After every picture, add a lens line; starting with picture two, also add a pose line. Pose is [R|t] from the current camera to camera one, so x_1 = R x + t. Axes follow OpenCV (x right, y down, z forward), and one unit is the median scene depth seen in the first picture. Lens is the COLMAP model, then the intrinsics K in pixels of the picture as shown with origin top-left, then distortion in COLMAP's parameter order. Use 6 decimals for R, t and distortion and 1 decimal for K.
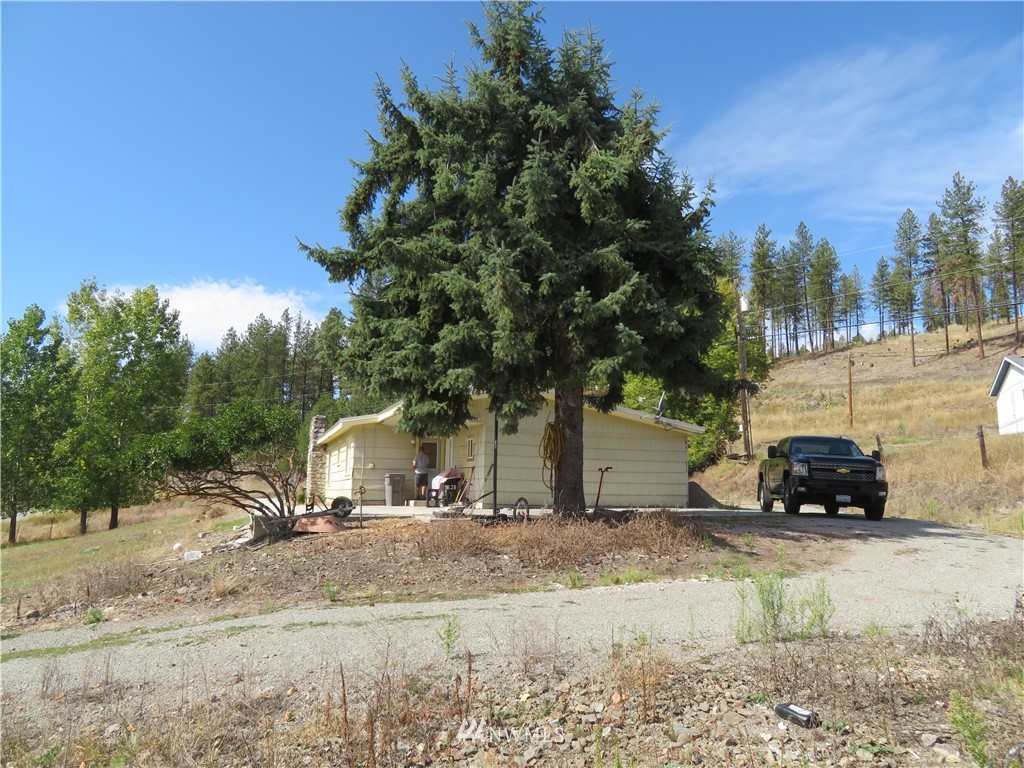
lens RADIAL K [[745.6, 0, 513.7], [0, 745.6, 393.7], [0, 0, 1]] dist [0.026034, -0.012090]
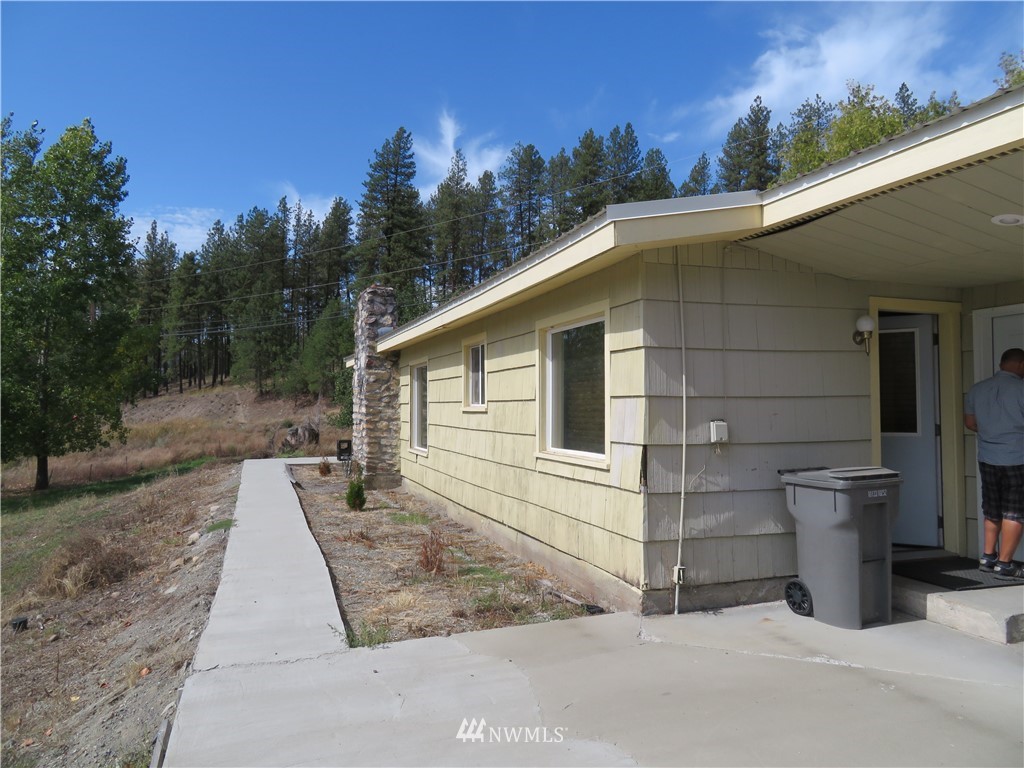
lens RADIAL K [[745.6, 0, 506.4], [0, 745.6, 377.0], [0, 0, 1]] dist [0.026034, -0.012090]
pose [[0.999911, -0.010267, -0.008561, -0.052166], [0.011012, 0.995684, 0.092150, 0.011849], [0.007578, -0.092236, 0.995708, 0.158856]]
